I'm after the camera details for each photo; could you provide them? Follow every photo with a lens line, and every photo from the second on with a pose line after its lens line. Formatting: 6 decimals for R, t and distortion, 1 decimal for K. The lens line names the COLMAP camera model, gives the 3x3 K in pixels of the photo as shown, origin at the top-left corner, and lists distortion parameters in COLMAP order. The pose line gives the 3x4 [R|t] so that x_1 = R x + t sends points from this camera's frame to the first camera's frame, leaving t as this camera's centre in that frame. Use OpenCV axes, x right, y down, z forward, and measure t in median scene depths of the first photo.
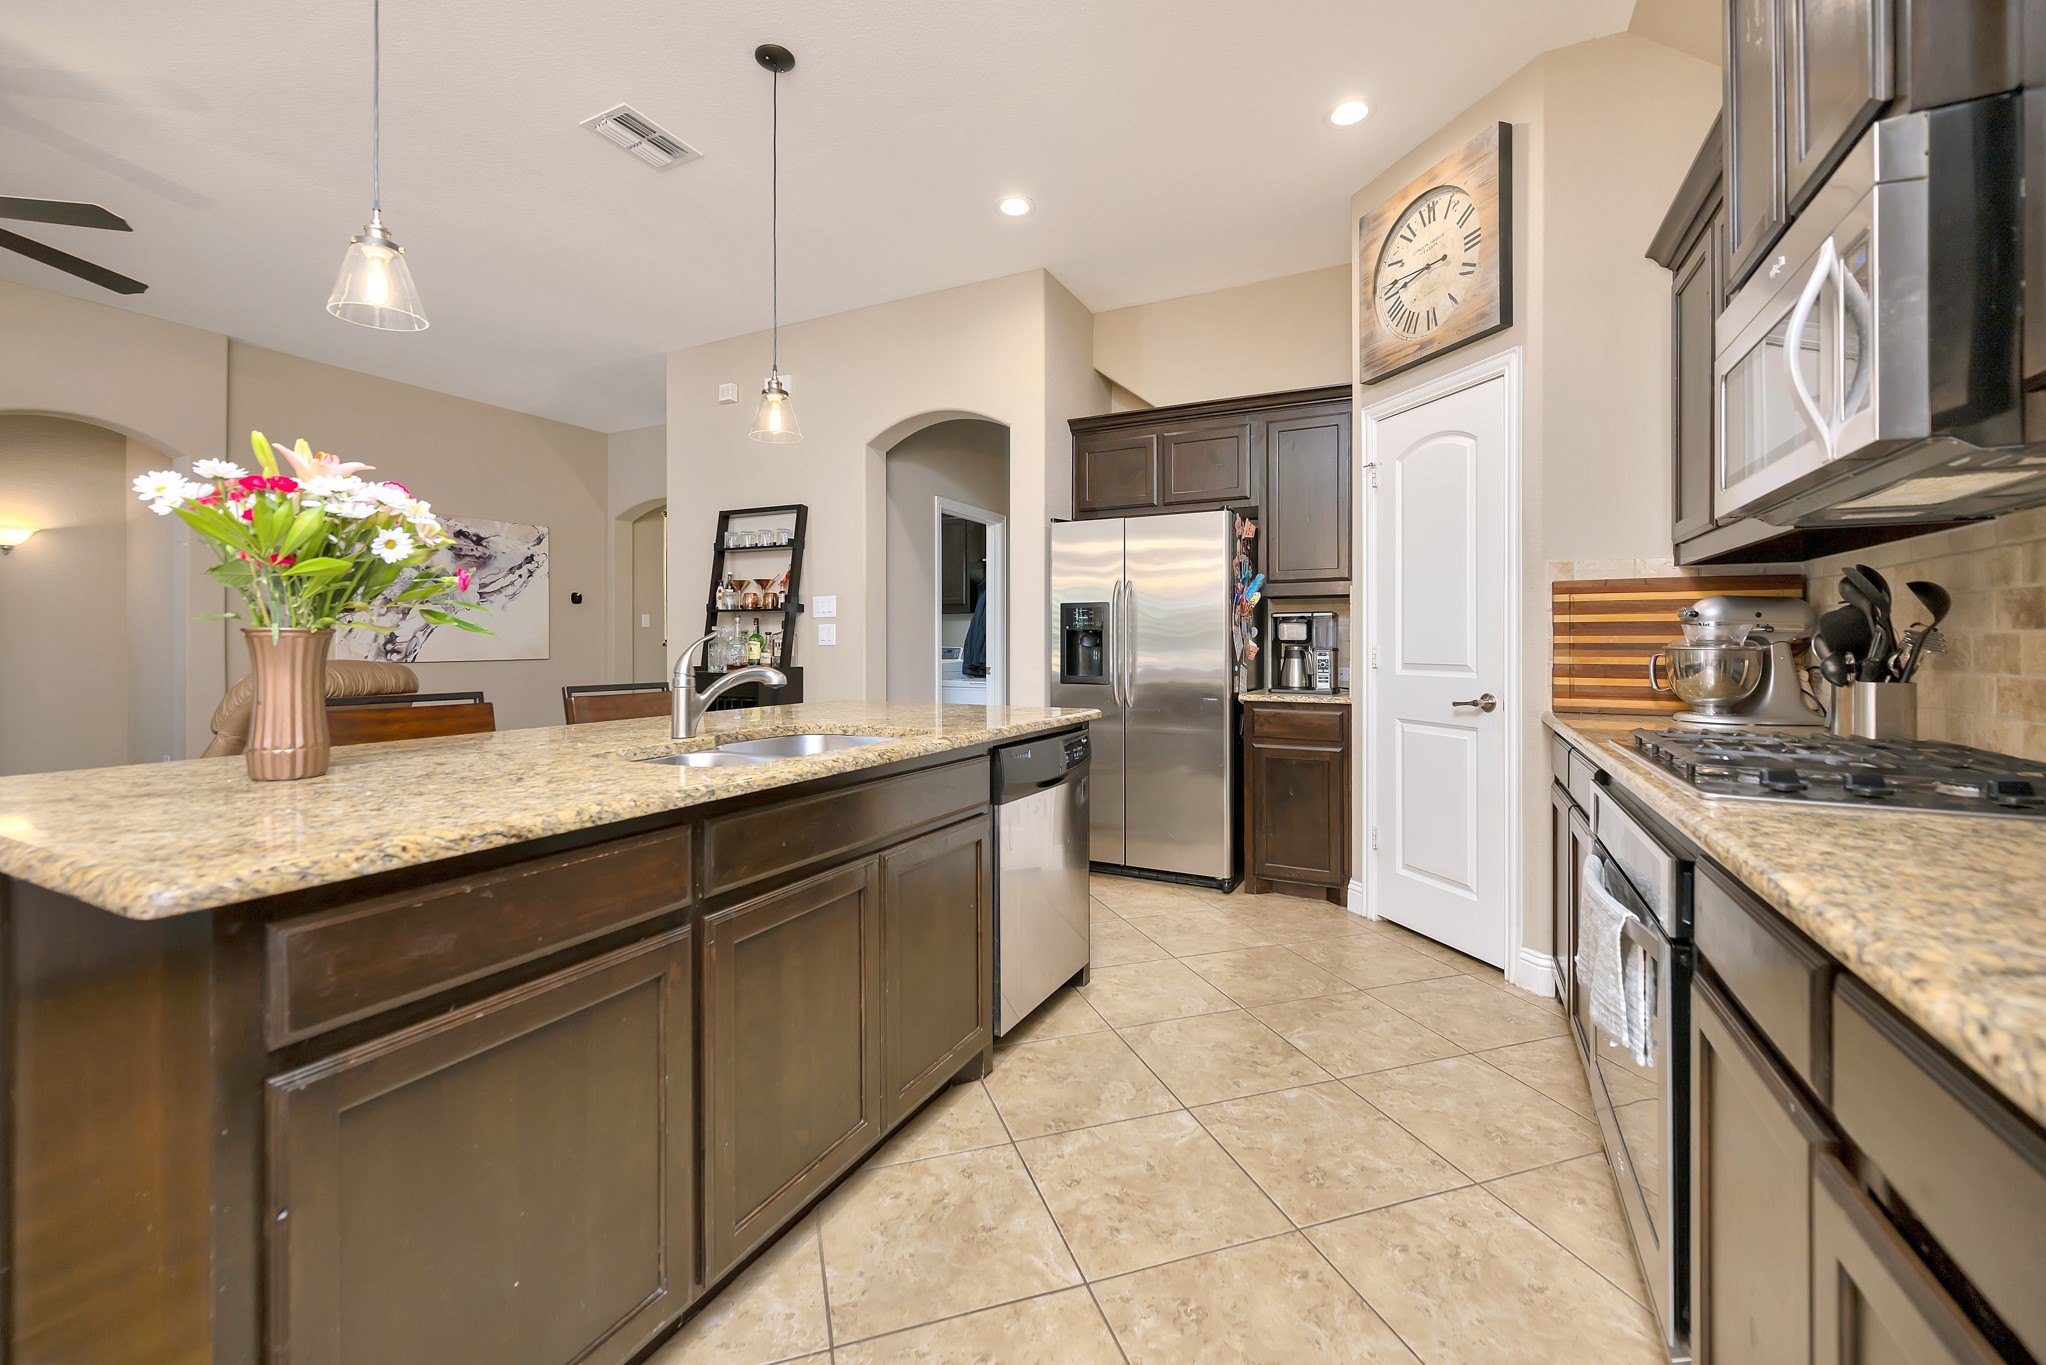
lens RADIAL K [[832.4, 0, 1018.7], [0, 832.4, 642.0], [0, 0, 1]] dist [-0.000175, -0.000003]
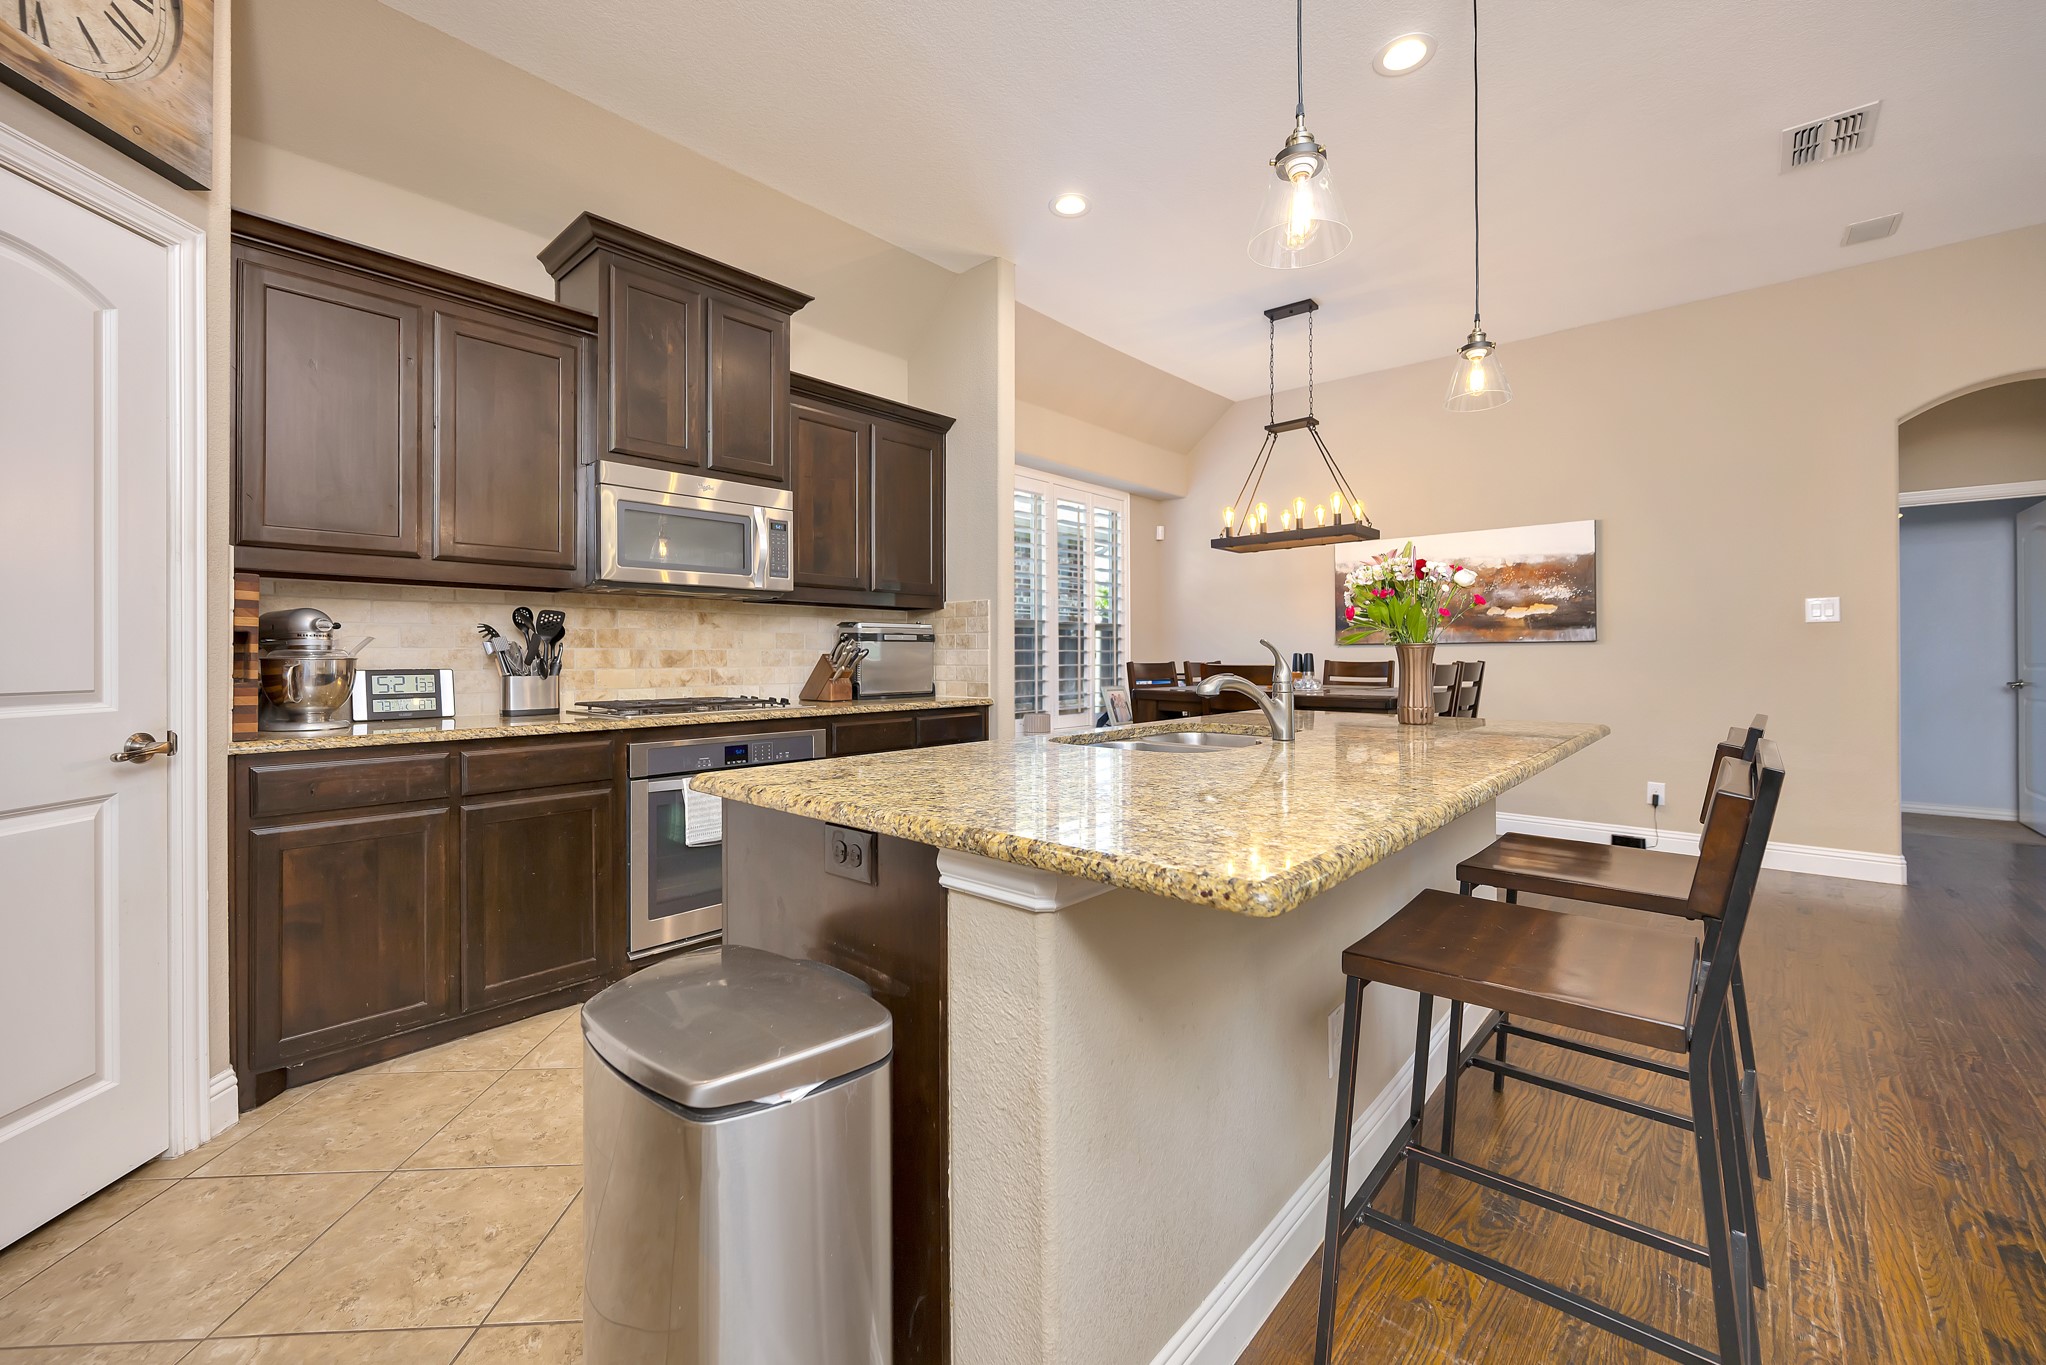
lens RADIAL K [[826.1, 0, 1032.6], [0, 826.1, 652.5], [0, 0, 1]] dist [-0.000278, 0.000024]
pose [[-0.970524, 0.003200, 0.240982, -0.167345], [0.002102, 0.999986, -0.004812, 0.004180], [-0.240994, -0.004163, -0.970518, 1.026799]]
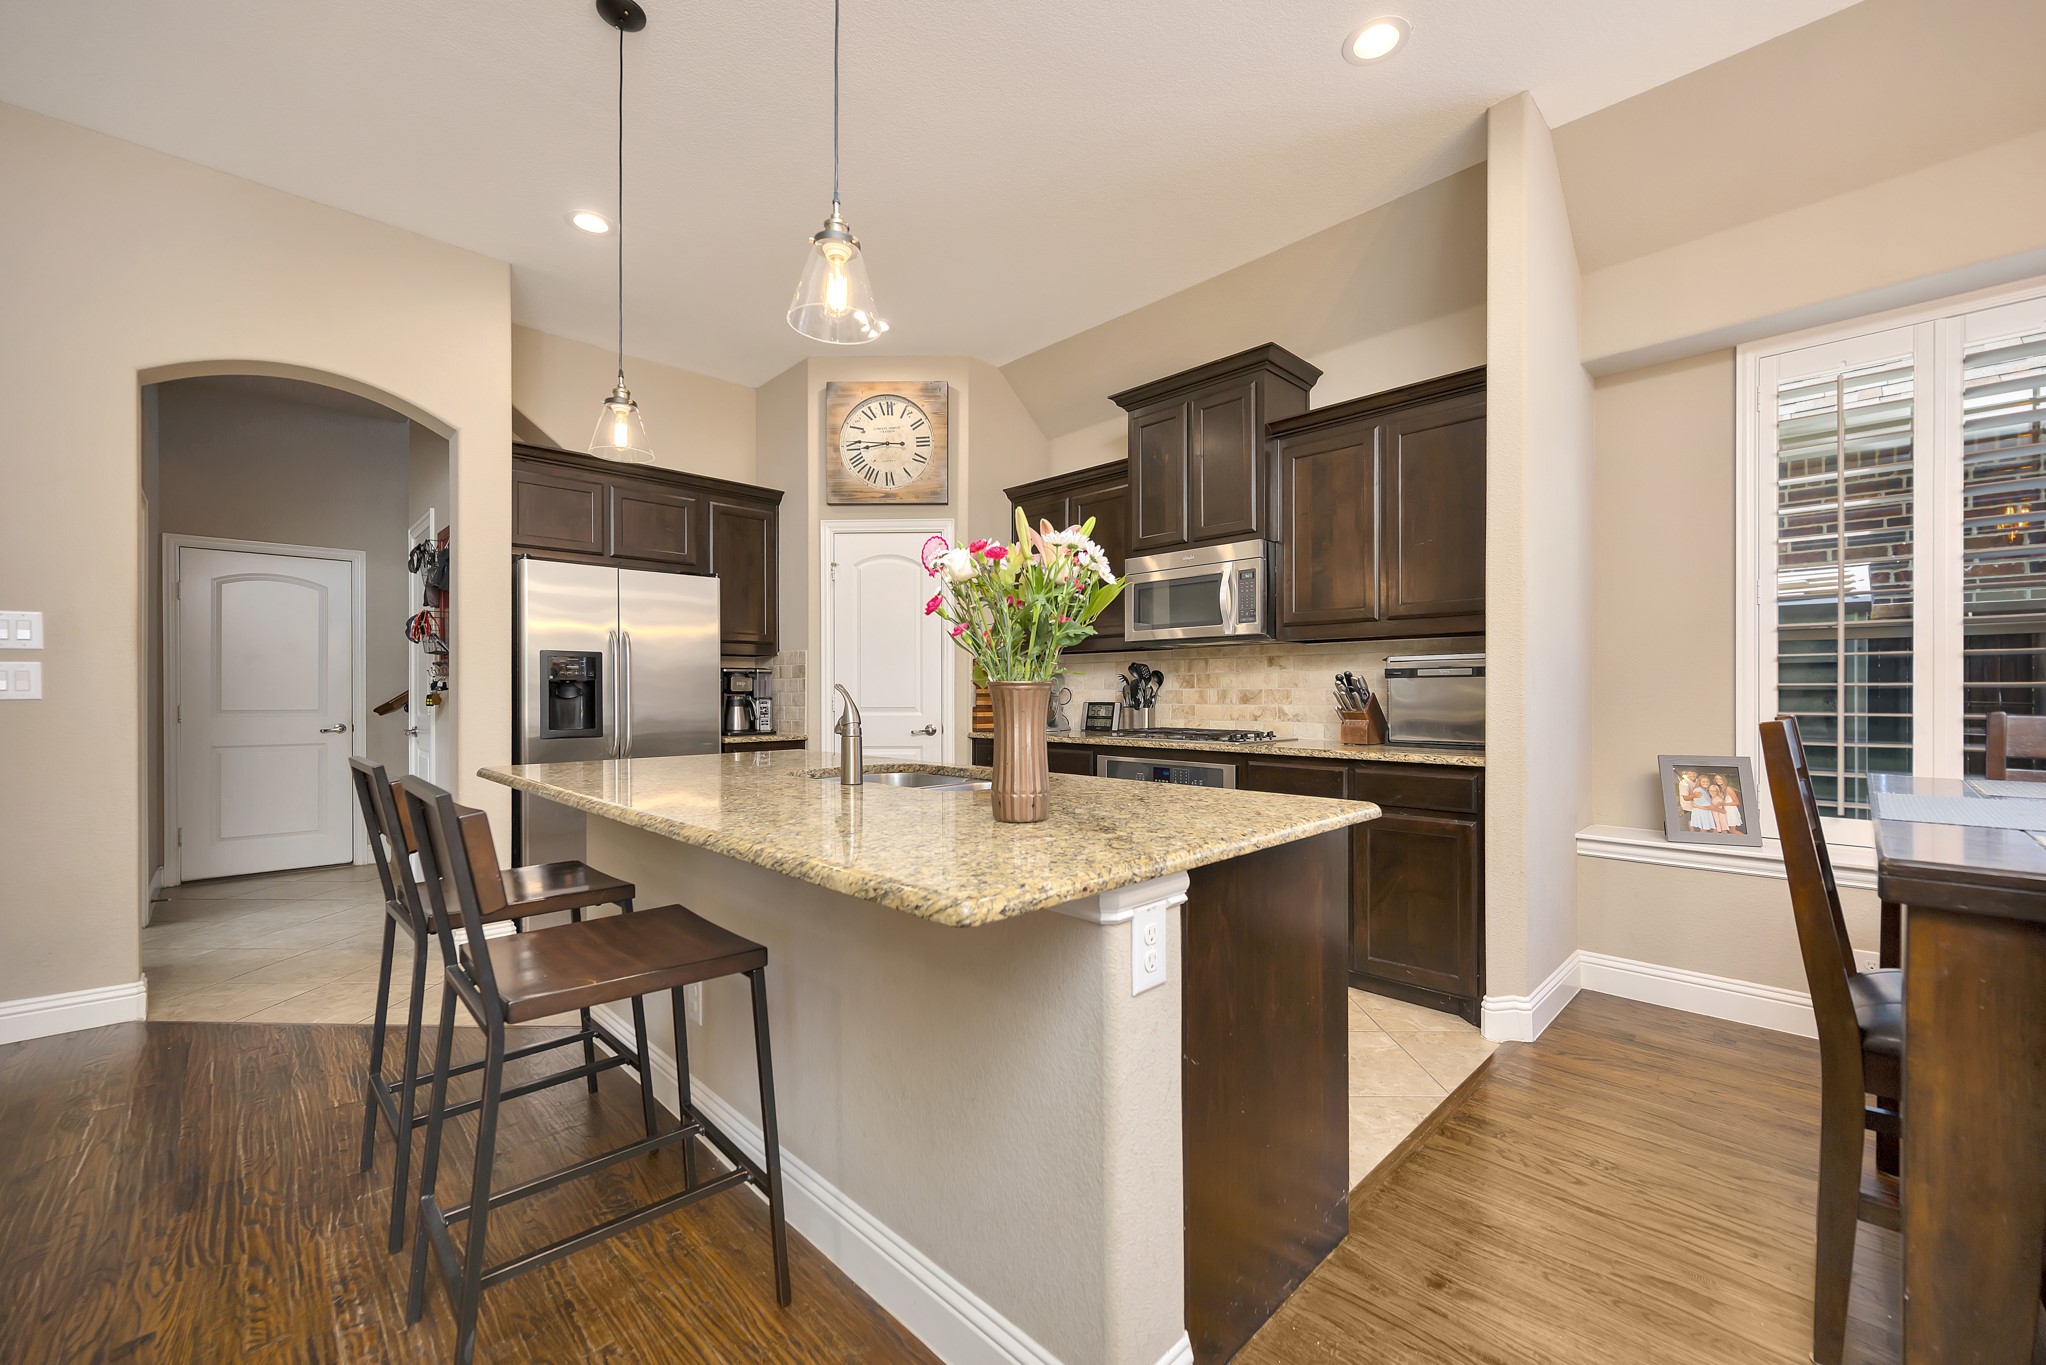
lens RADIAL K [[818.9, 0, 1026.9], [0, 818.9, 698.2], [0, 0, 1]] dist [-0.001368, -0.000212]
pose [[0.316913, -0.006508, 0.948432, -0.643917], [0.000959, 0.999978, 0.006541, 0.000358], [-0.948454, -0.001163, 0.316912, 0.224570]]
